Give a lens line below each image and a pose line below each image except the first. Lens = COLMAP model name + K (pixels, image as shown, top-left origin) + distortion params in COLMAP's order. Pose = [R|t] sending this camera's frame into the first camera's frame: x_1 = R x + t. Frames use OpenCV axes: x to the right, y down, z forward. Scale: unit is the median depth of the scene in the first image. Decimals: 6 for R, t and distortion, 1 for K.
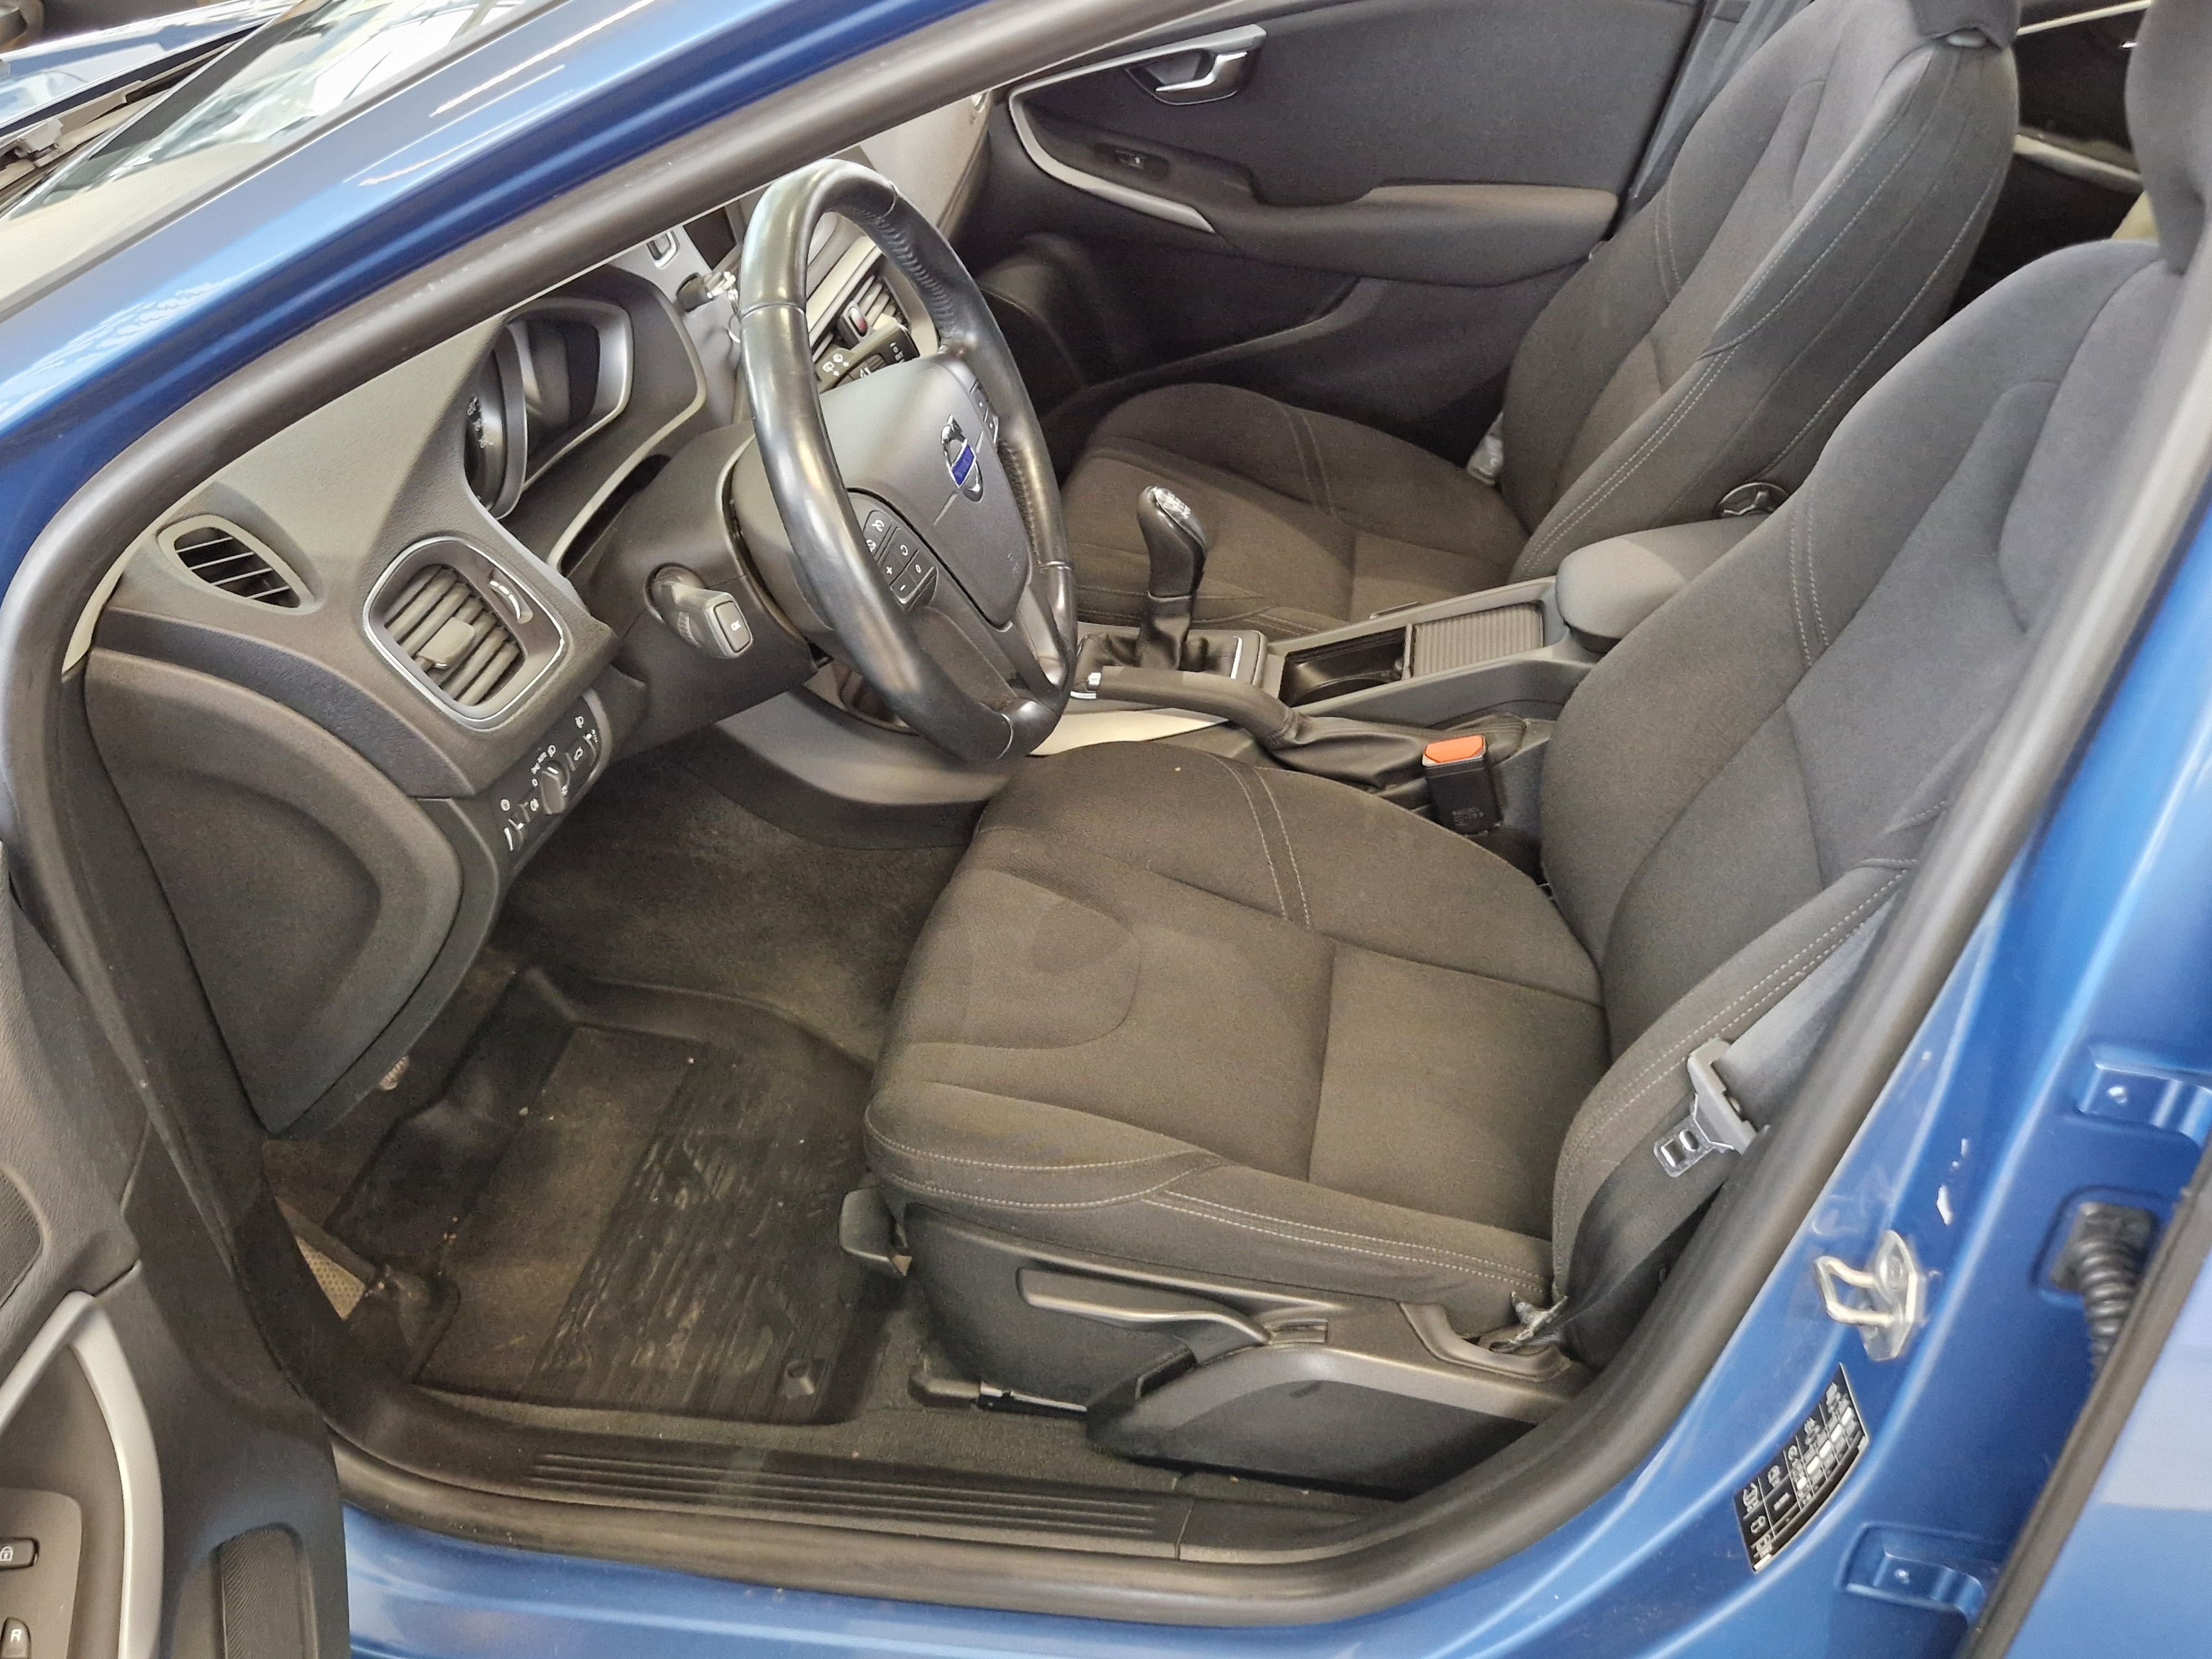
lens RADIAL K [[2053.5, 0, 1137.0], [0, 2053.5, 841.3], [0, 0, 1]] dist [0.042427, -0.006932]
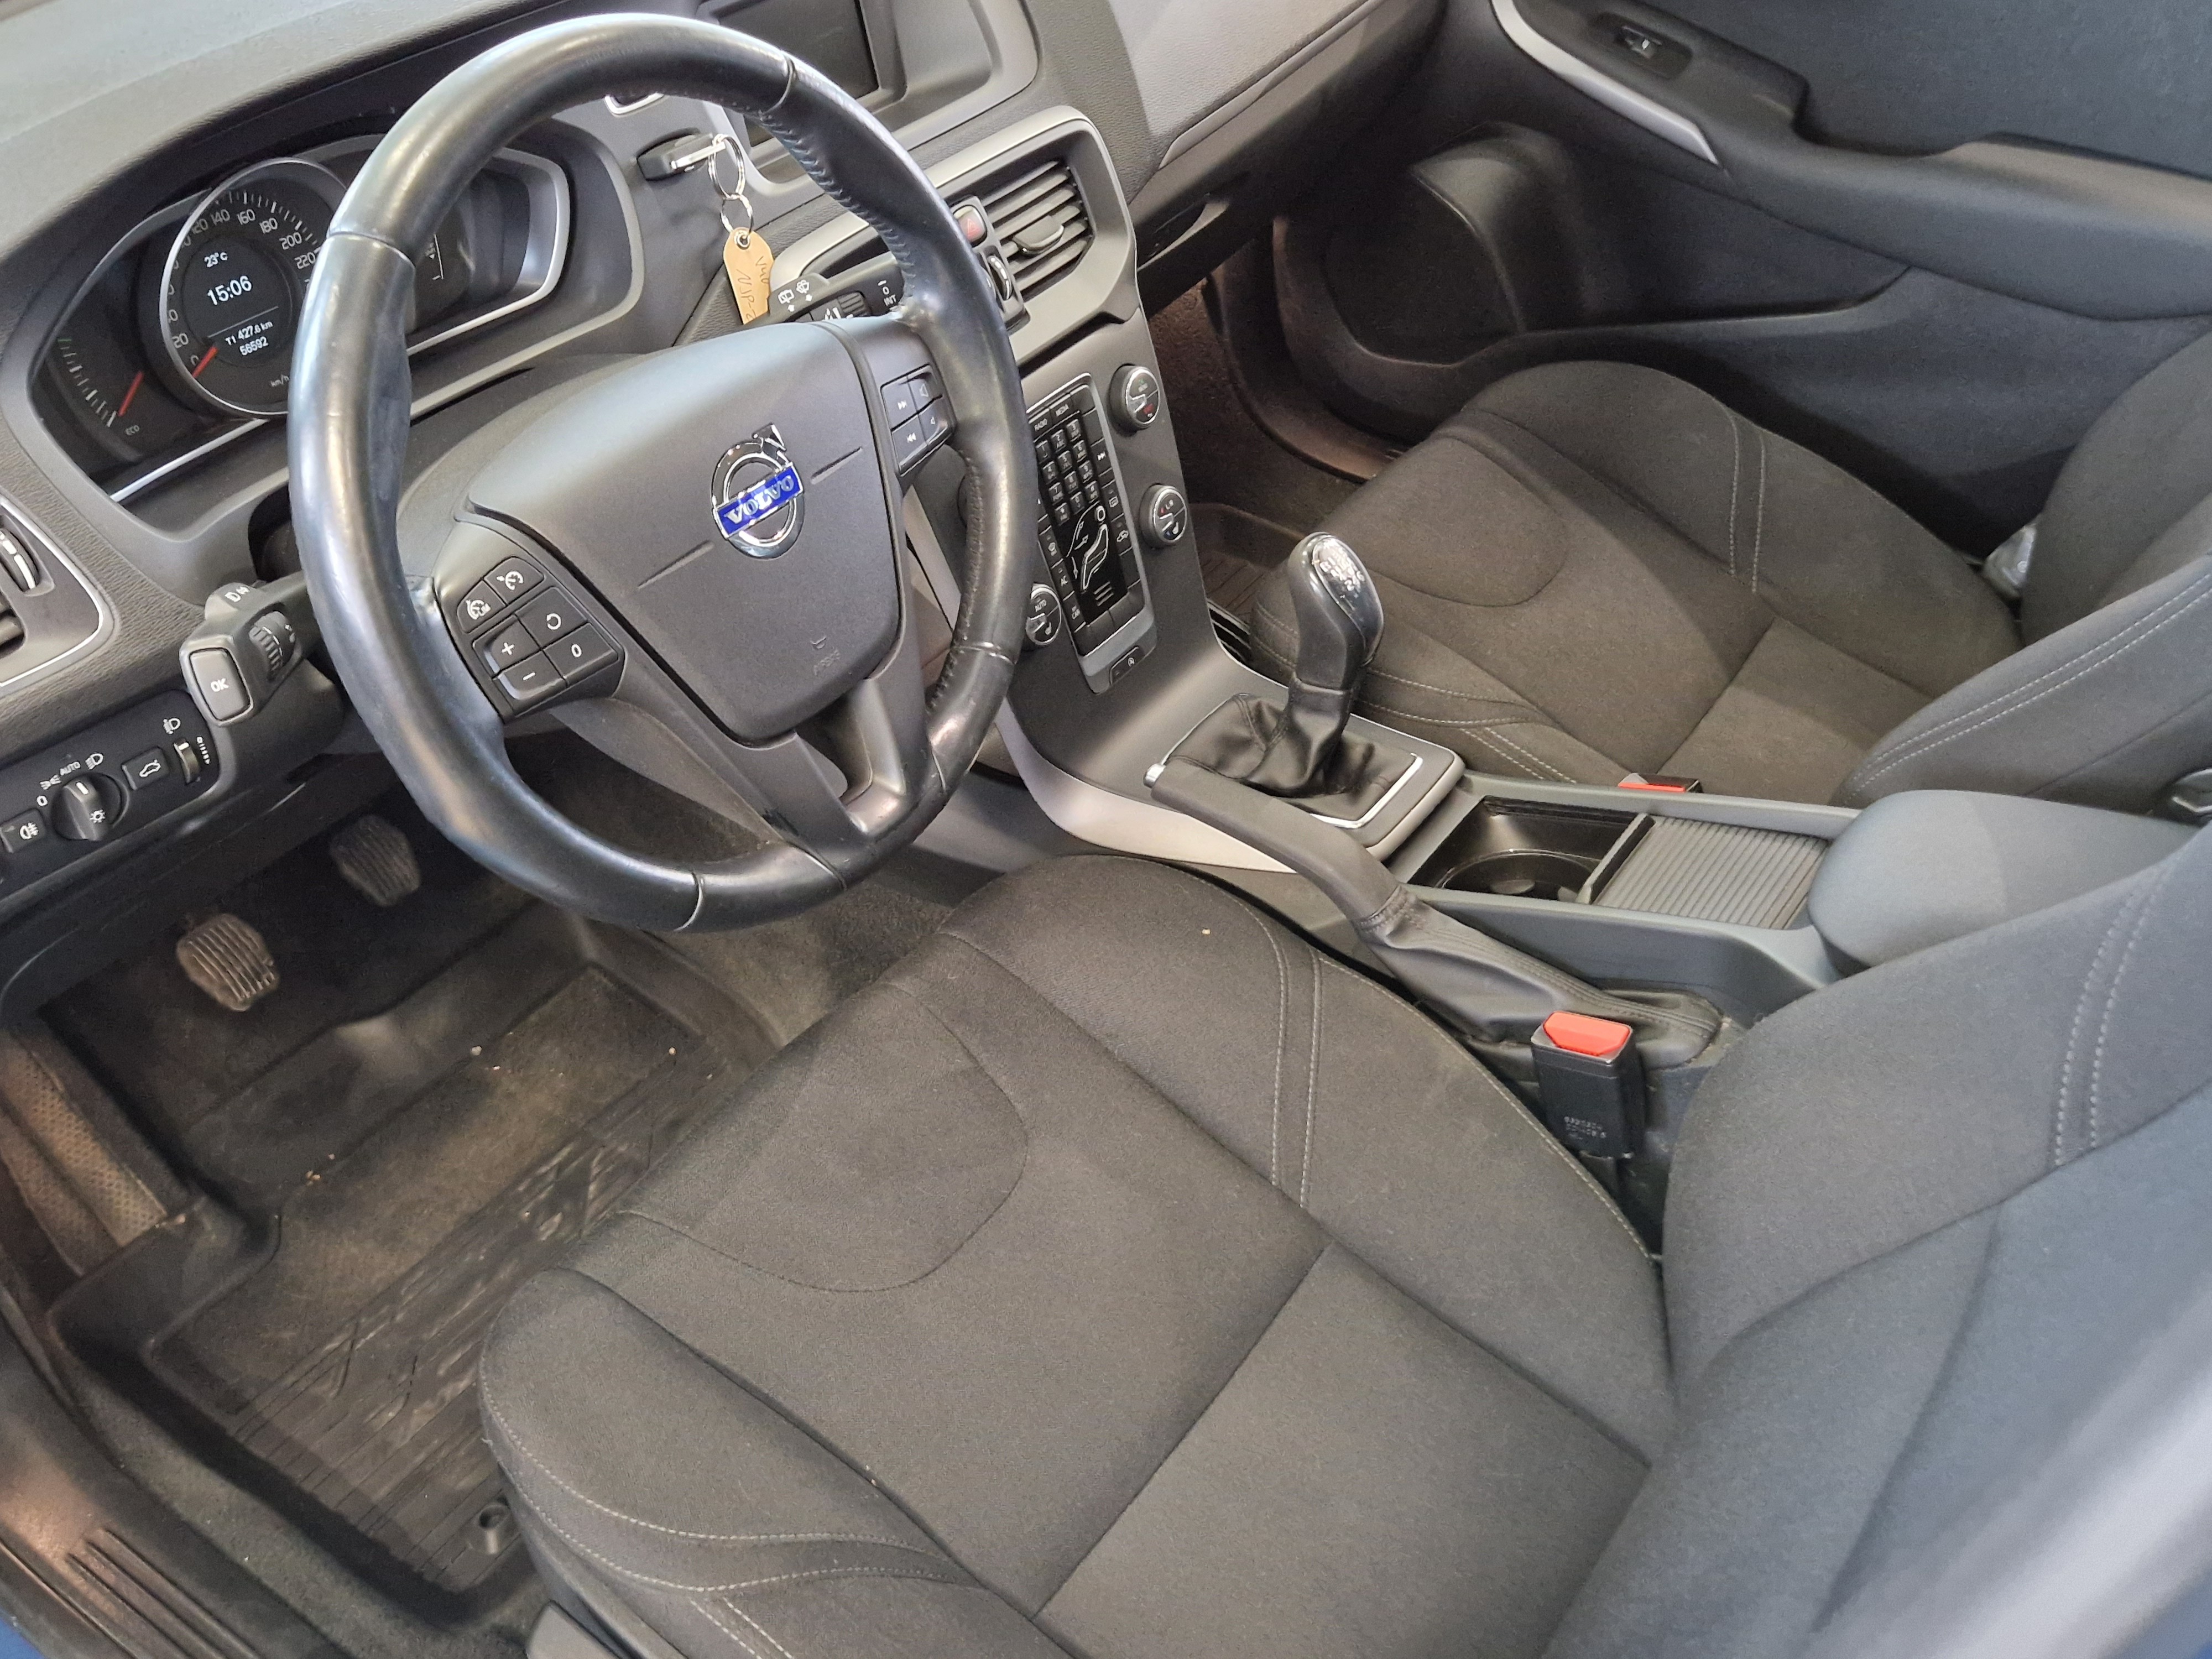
lens RADIAL K [[2053.5, 0, 1137.0], [0, 2053.5, 841.3], [0, 0, 1]] dist [0.042427, -0.006932]
pose [[0.892920, 0.300649, -0.335118, 0.222727], [-0.264028, 0.952602, 0.151122, -0.162936], [0.364669, -0.046460, 0.929977, 0.311212]]
